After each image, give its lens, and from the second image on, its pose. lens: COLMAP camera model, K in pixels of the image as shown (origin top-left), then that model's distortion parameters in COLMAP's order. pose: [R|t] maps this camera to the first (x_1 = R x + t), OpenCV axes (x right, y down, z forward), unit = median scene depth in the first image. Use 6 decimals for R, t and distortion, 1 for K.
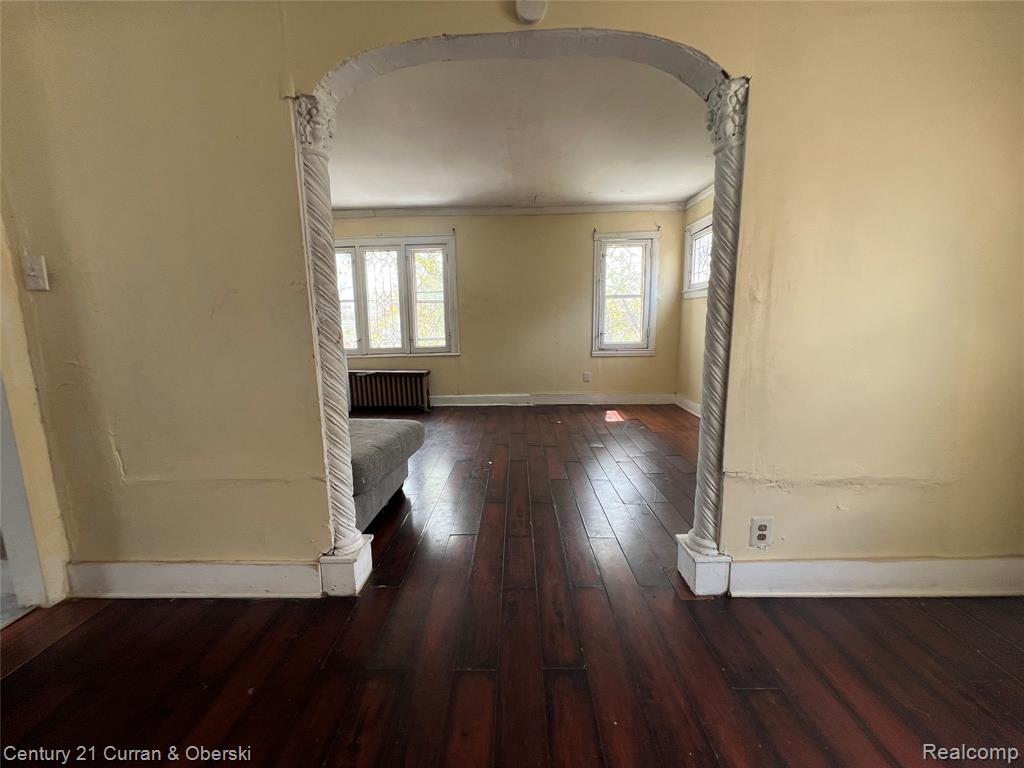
lens RADIAL K [[410.7, 0, 508.9], [0, 410.7, 385.1], [0, 0, 1]] dist [-0.001507, 0.000849]
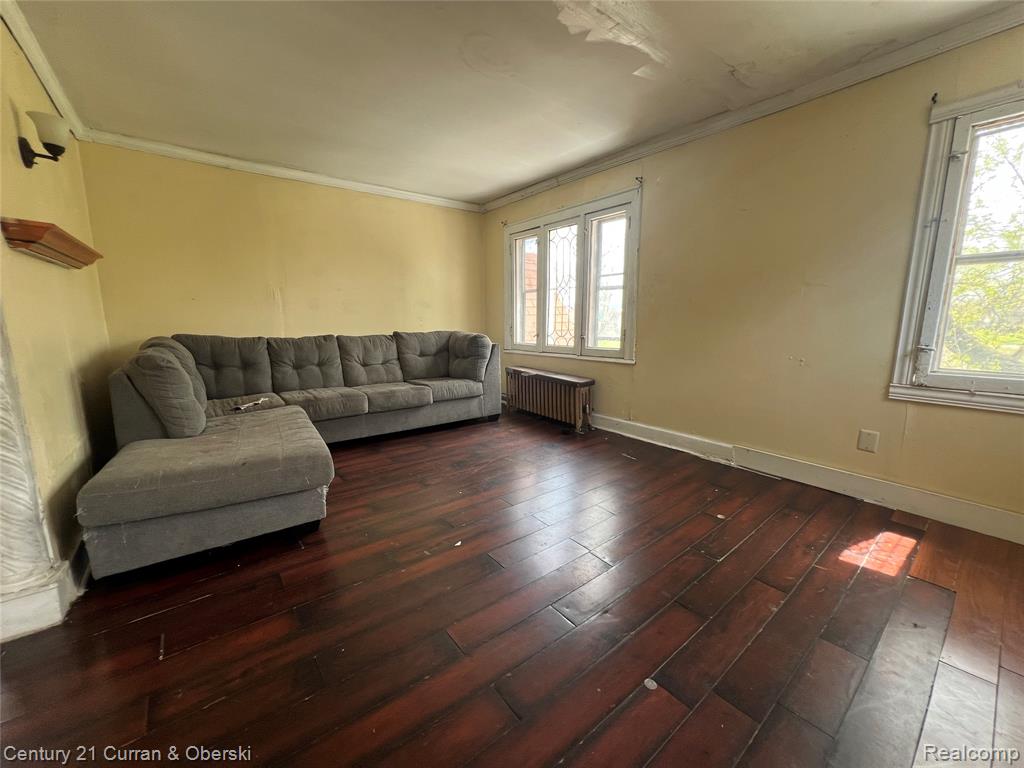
lens RADIAL K [[410.7, 0, 514.4], [0, 410.7, 380.5], [0, 0, 1]] dist [-0.001507, 0.000849]
pose [[0.640656, 0.135865, -0.755712, 0.276334], [-0.128091, 0.989340, 0.069278, -0.068089], [0.757068, 0.052417, 0.651229, 0.402936]]
